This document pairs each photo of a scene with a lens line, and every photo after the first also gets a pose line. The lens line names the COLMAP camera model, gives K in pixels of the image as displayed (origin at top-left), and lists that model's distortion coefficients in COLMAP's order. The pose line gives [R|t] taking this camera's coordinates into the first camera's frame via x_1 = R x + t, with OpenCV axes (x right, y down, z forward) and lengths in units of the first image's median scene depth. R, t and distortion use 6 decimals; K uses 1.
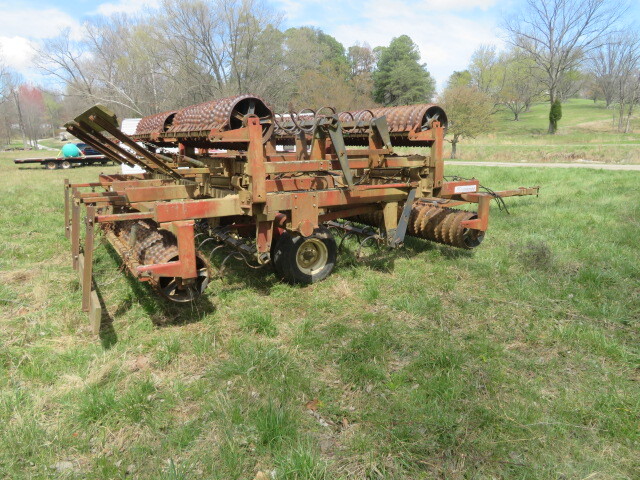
lens RADIAL K [[458.5, 0, 316.5], [0, 458.5, 234.5], [0, 0, 1]] dist [-0.004993, -0.015042]
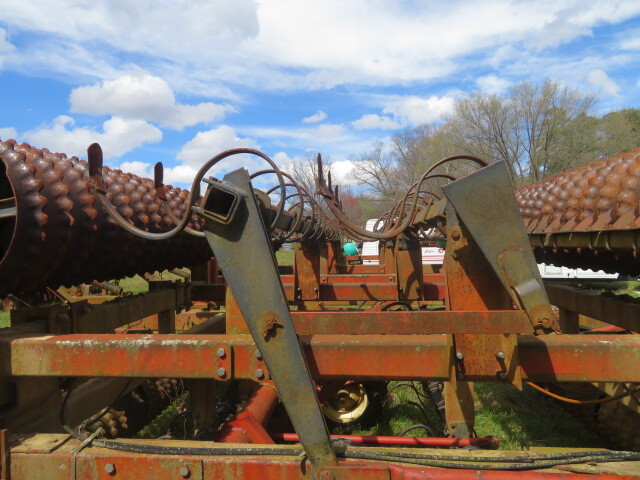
lens RADIAL K [[458.5, 0, 316.8], [0, 458.5, 235.2], [0, 0, 1]] dist [-0.004993, -0.015042]
pose [[0.801990, -0.009942, -0.597255, 1.424162], [-0.115613, 0.978371, -0.171531, -1.029099], [0.586043, 0.206617, 0.783494, 4.530786]]
